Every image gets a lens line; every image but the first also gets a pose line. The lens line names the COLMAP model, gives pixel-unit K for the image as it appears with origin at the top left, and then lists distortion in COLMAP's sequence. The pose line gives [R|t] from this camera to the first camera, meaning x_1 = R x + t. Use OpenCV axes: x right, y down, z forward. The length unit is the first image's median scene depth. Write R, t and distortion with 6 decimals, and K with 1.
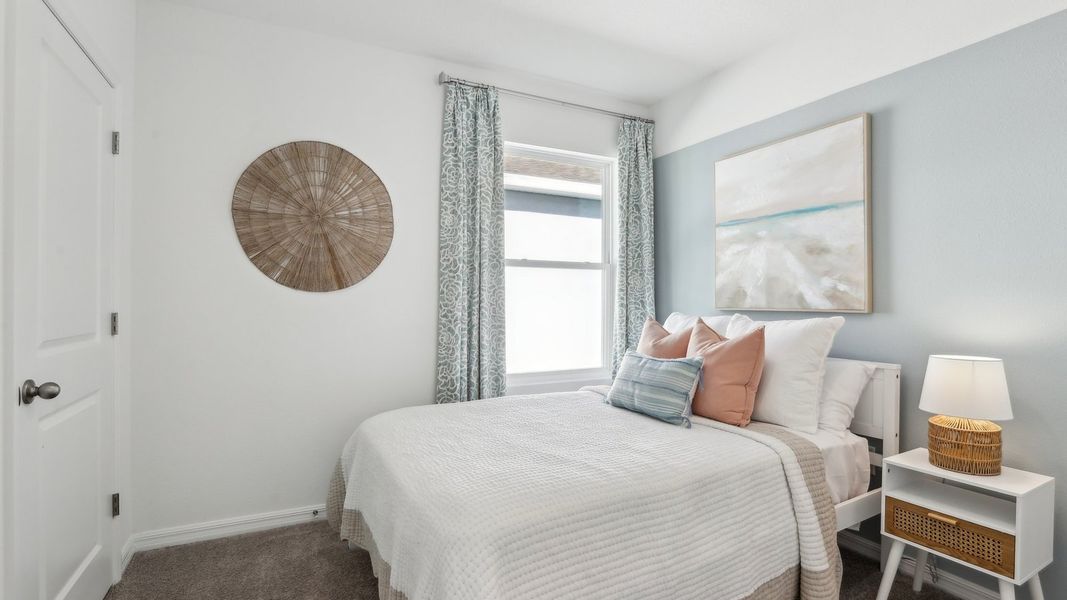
lens RADIAL K [[495.1, 0, 534.4], [0, 495.1, 294.2], [0, 0, 1]] dist [-0.028625, 0.007281]
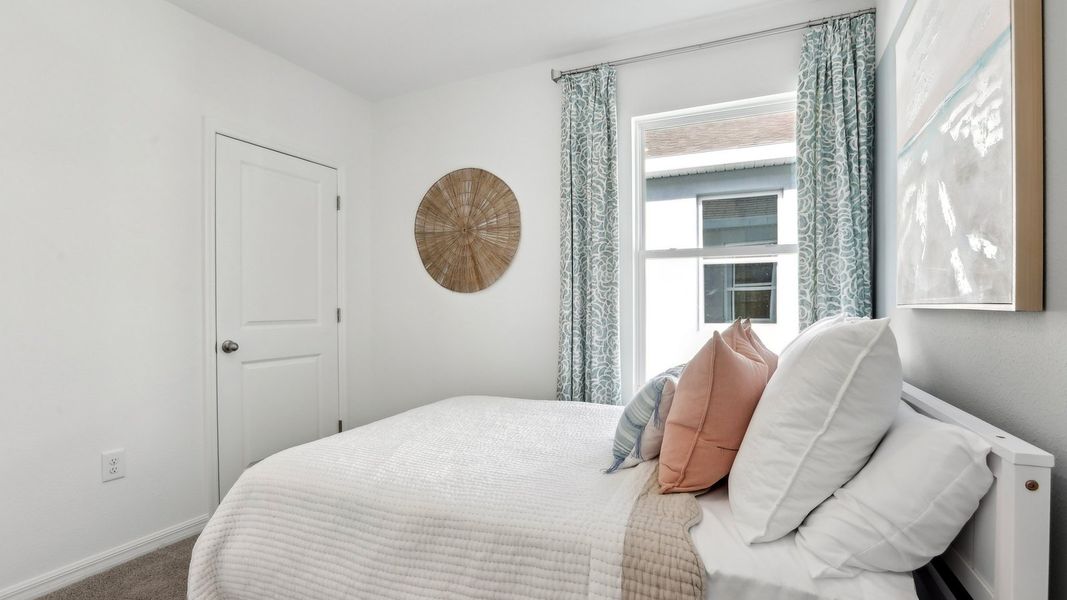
lens RADIAL K [[495.1, 0, 534.1], [0, 495.1, 304.3], [0, 0, 1]] dist [-0.028625, 0.007281]
pose [[0.621822, -0.004166, -0.783148, 0.615369], [0.013960, 0.999886, 0.005765, 0.019444], [0.783034, -0.014518, 0.621809, 0.368530]]
